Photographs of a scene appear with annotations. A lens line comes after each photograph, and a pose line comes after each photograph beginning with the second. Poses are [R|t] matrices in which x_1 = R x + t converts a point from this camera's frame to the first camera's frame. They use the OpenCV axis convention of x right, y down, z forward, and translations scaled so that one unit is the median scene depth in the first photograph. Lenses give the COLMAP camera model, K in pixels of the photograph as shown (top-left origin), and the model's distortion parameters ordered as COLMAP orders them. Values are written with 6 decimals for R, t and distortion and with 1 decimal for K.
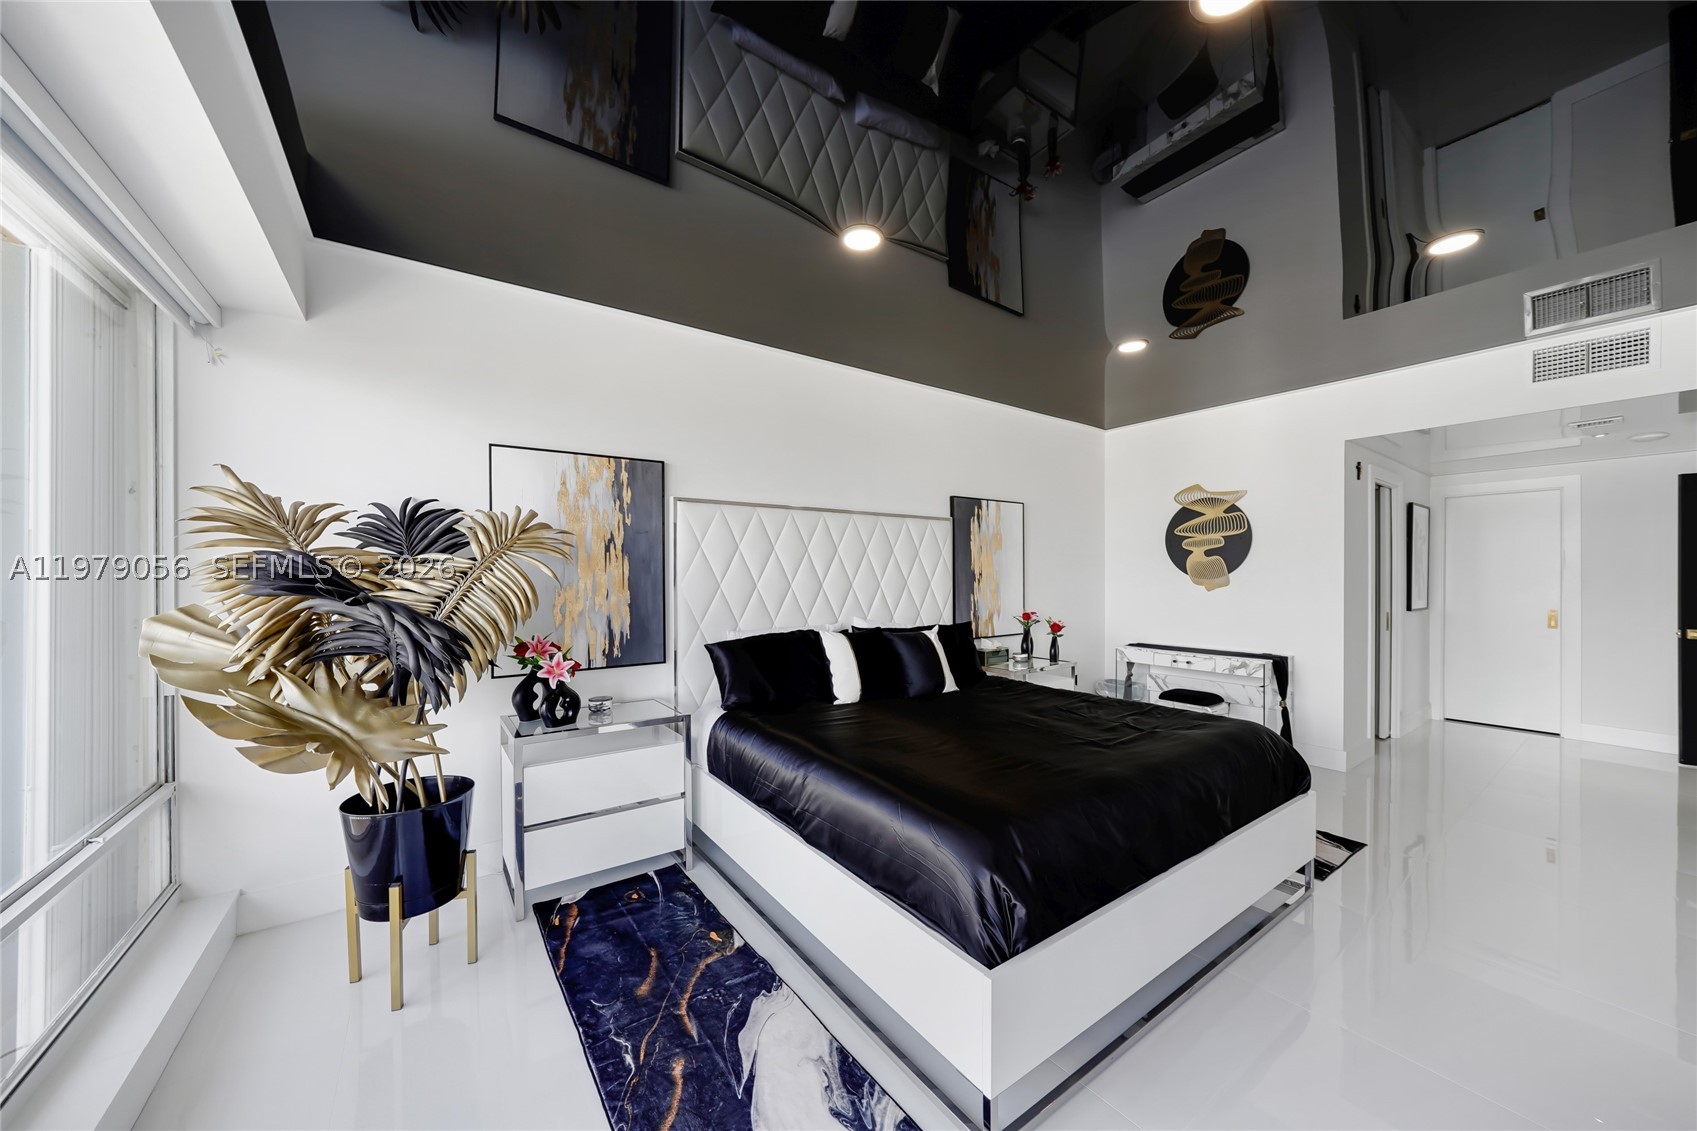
lens RADIAL K [[592.2, 0, 856.2], [0, 592.2, 572.4], [0, 0, 1]] dist [-0.004360, 0.004805]
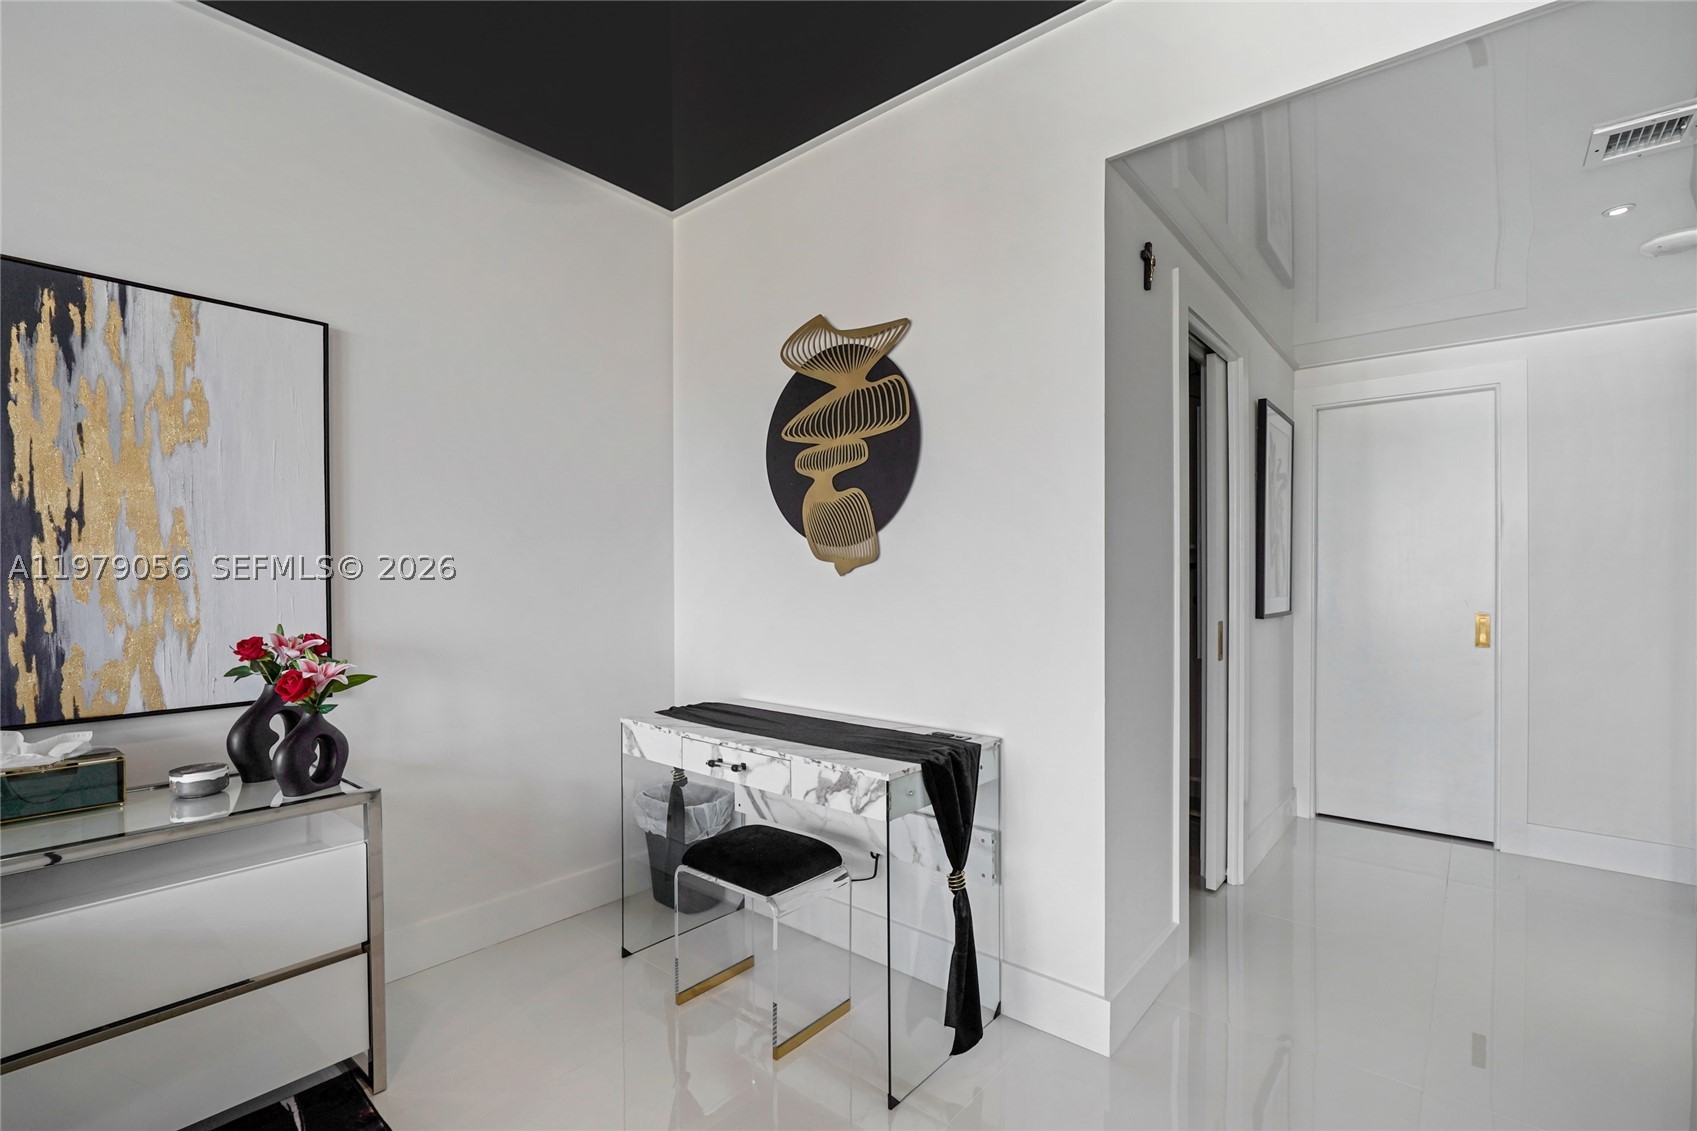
lens RADIAL K [[710.0, 0, 848.5], [0, 710.0, 565.5], [0, 0, 1]] dist [-0.004217, -0.000173]
pose [[0.977037, 0.006326, 0.212978, 0.493242], [-0.004866, 0.999961, -0.007376, 0.028477], [-0.213016, 0.006170, 0.977029, 0.516908]]
